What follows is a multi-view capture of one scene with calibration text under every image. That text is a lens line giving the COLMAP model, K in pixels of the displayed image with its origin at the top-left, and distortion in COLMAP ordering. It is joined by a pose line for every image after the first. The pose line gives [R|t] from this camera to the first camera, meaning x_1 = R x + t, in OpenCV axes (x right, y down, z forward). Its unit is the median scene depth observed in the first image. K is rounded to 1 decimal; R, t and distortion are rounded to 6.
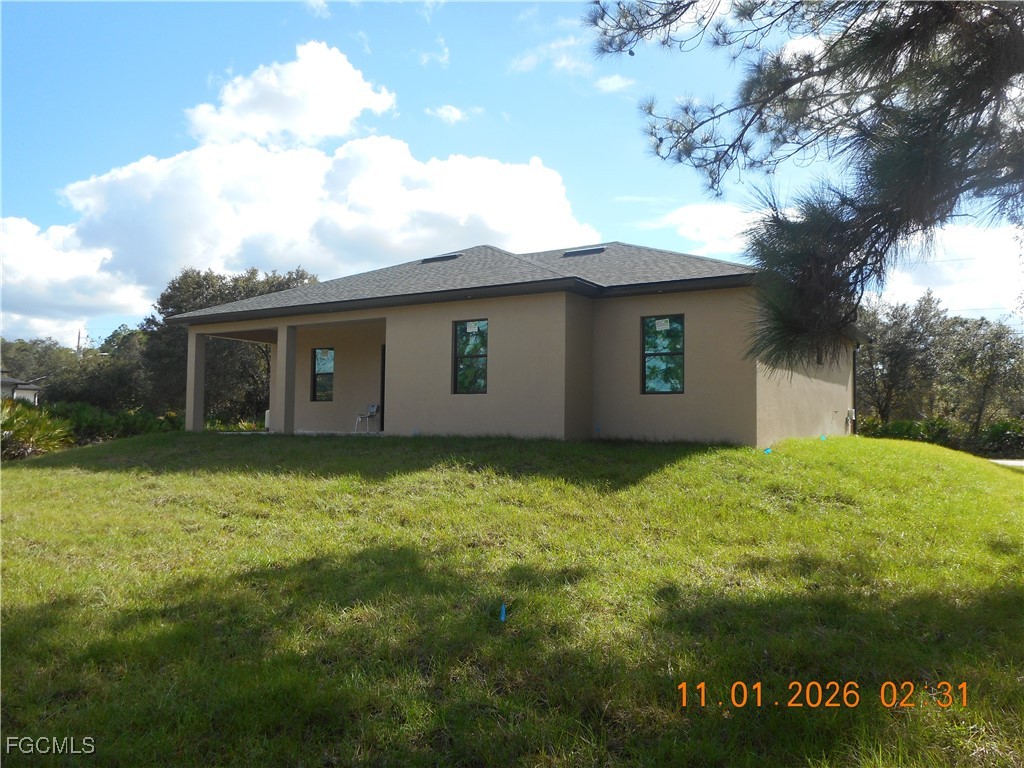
lens RADIAL K [[765.4, 0, 512.0], [0, 765.4, 384.0], [0, 0, 1]] dist [0.057640, 0.001772]
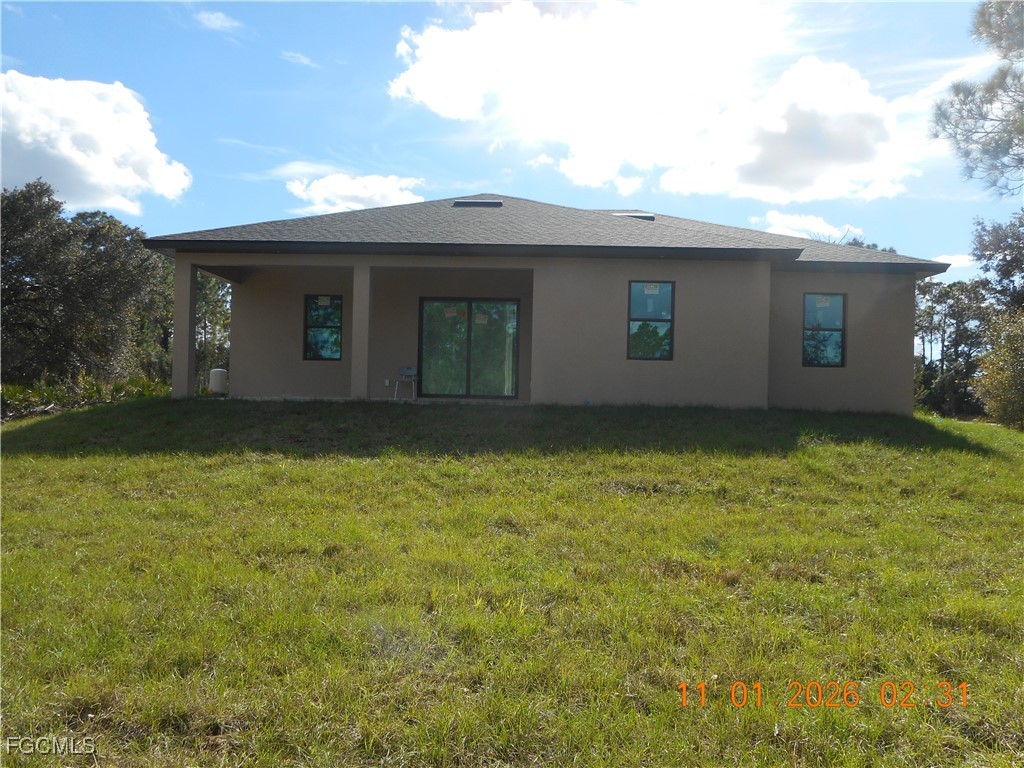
lens RADIAL K [[765.4, 0, 512.0], [0, 765.4, 384.0], [0, 0, 1]] dist [0.057640, 0.001772]
pose [[0.850445, 0.020224, 0.525675, -0.660732], [-0.038653, 0.998962, 0.024100, 0.025050], [-0.524642, -0.040815, 0.850344, 0.267513]]
